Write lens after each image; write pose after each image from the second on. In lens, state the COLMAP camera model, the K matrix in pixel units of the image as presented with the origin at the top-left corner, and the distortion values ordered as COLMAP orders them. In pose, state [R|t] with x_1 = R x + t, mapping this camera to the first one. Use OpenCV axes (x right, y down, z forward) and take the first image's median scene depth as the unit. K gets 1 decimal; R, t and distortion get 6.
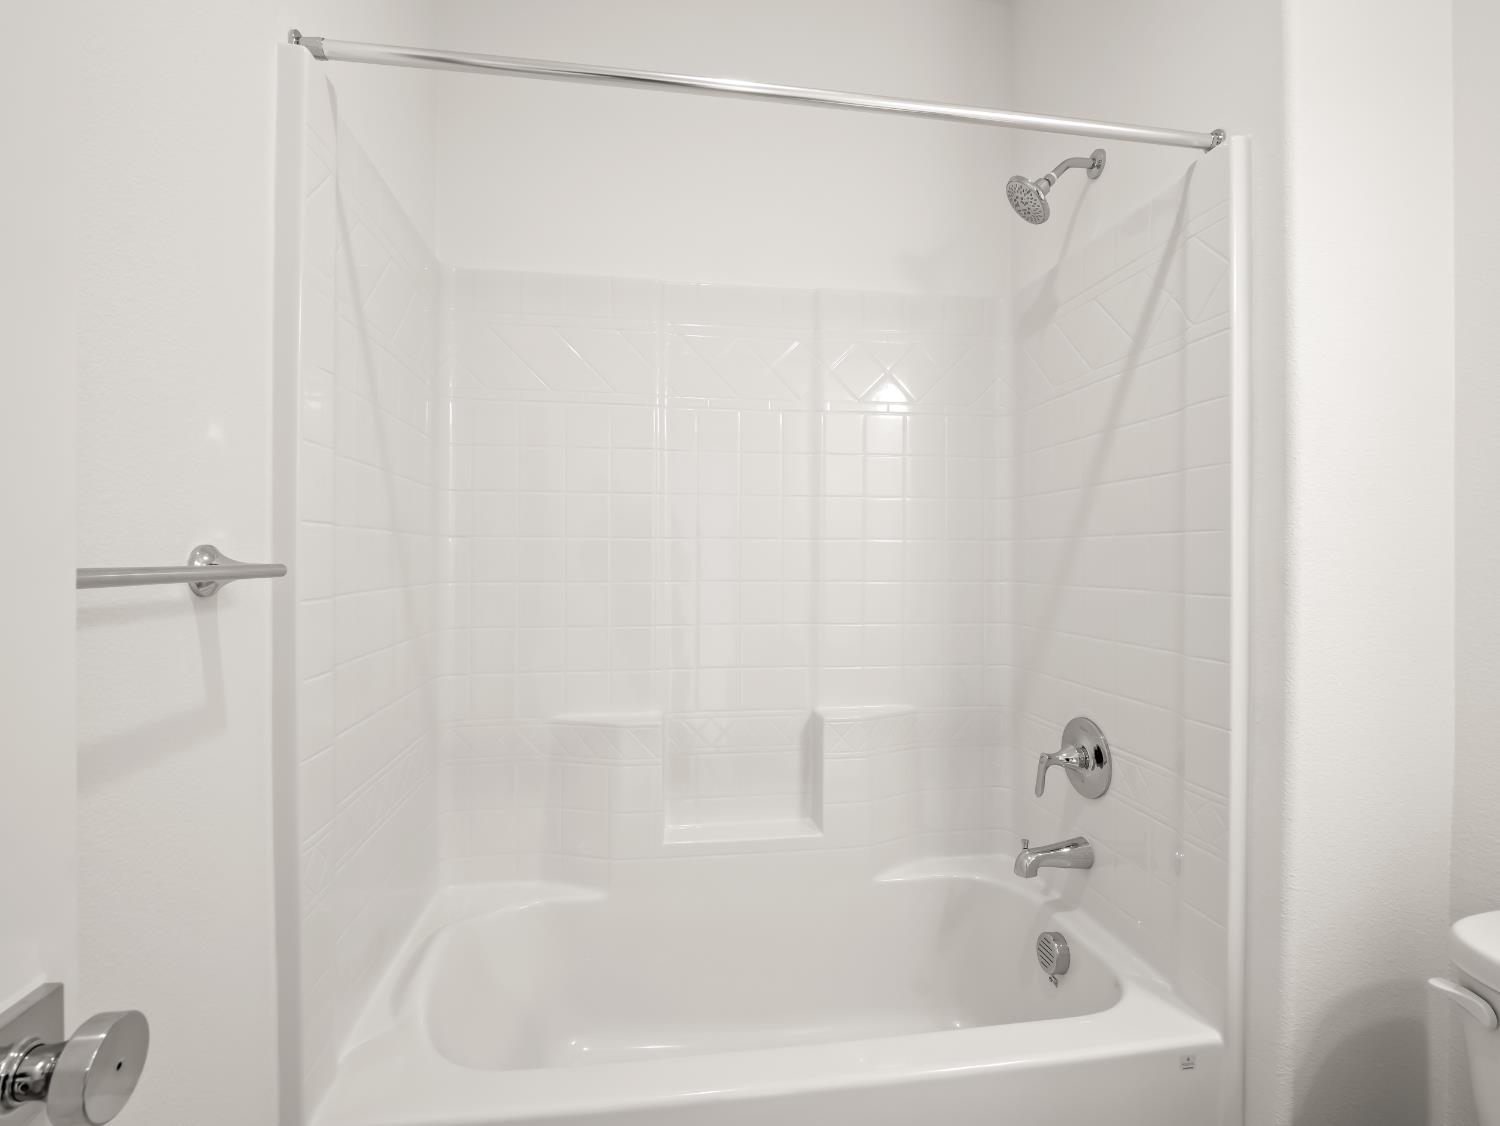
lens RADIAL K [[727.3, 0, 748.0], [0, 727.3, 559.7], [0, 0, 1]] dist [-0.007064, -0.007467]
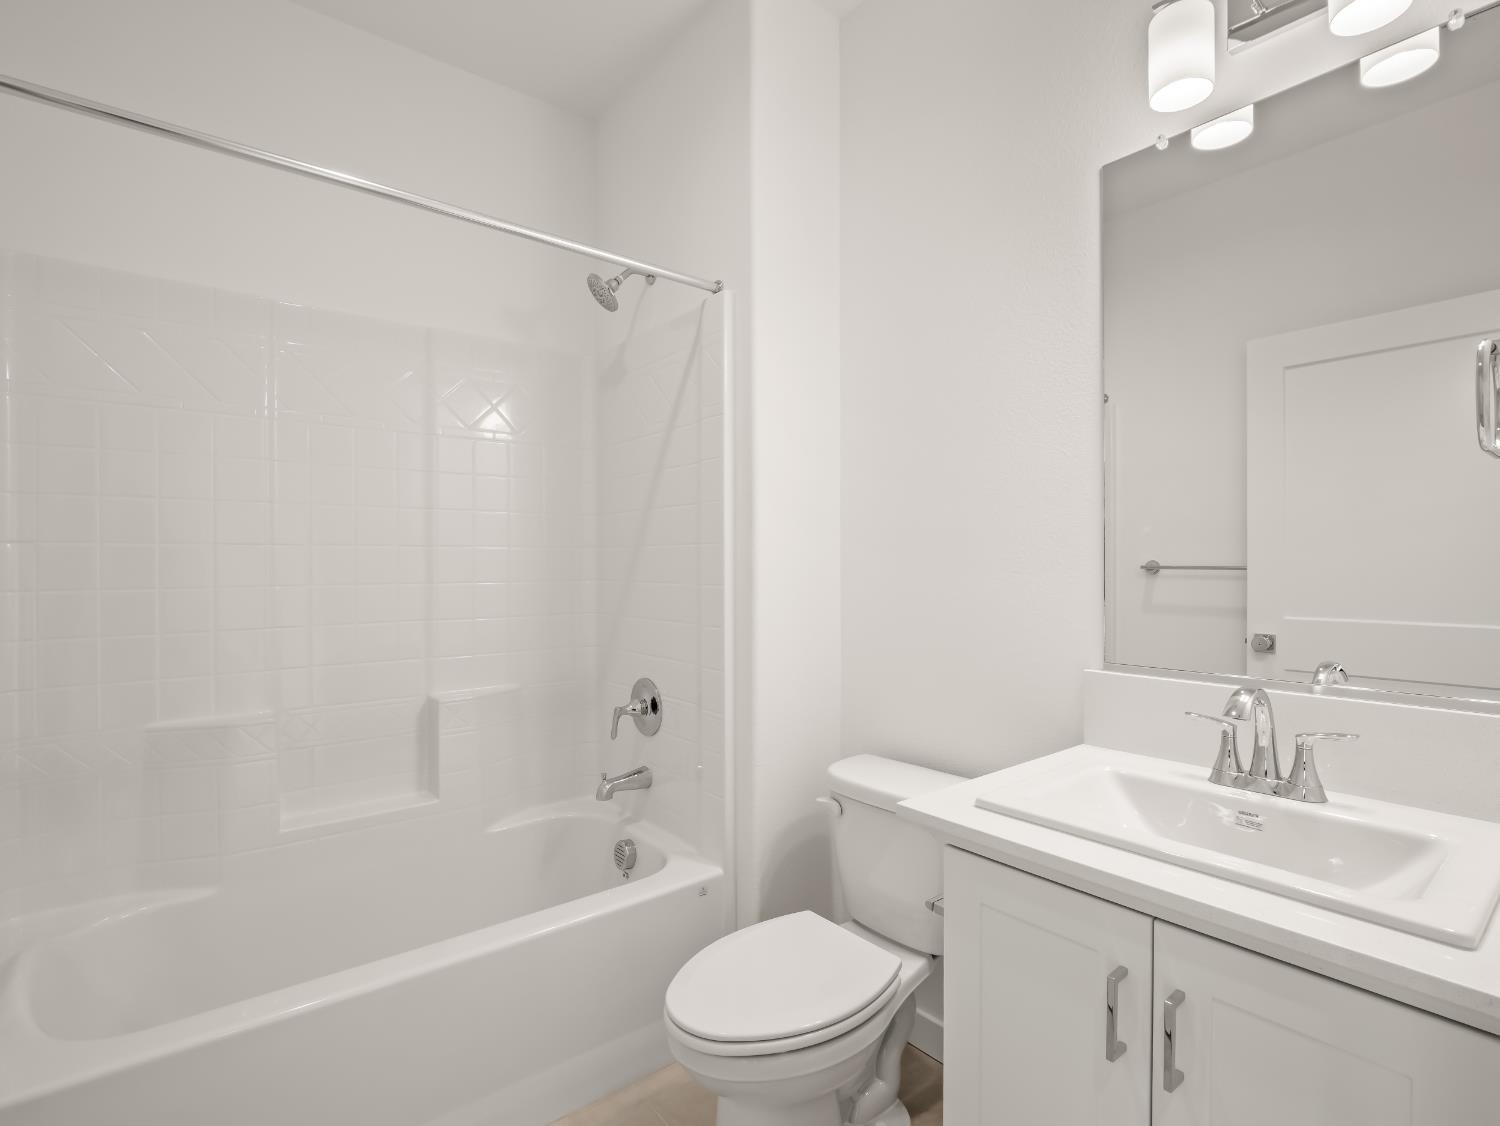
lens RADIAL K [[727.3, 0, 738.0], [0, 727.3, 560.7], [0, 0, 1]] dist [-0.007064, -0.007467]
pose [[0.868694, -0.005697, 0.495316, -0.061799], [0.006695, 0.999978, -0.000241, -0.002179], [-0.495304, 0.003526, 0.868713, -0.279211]]
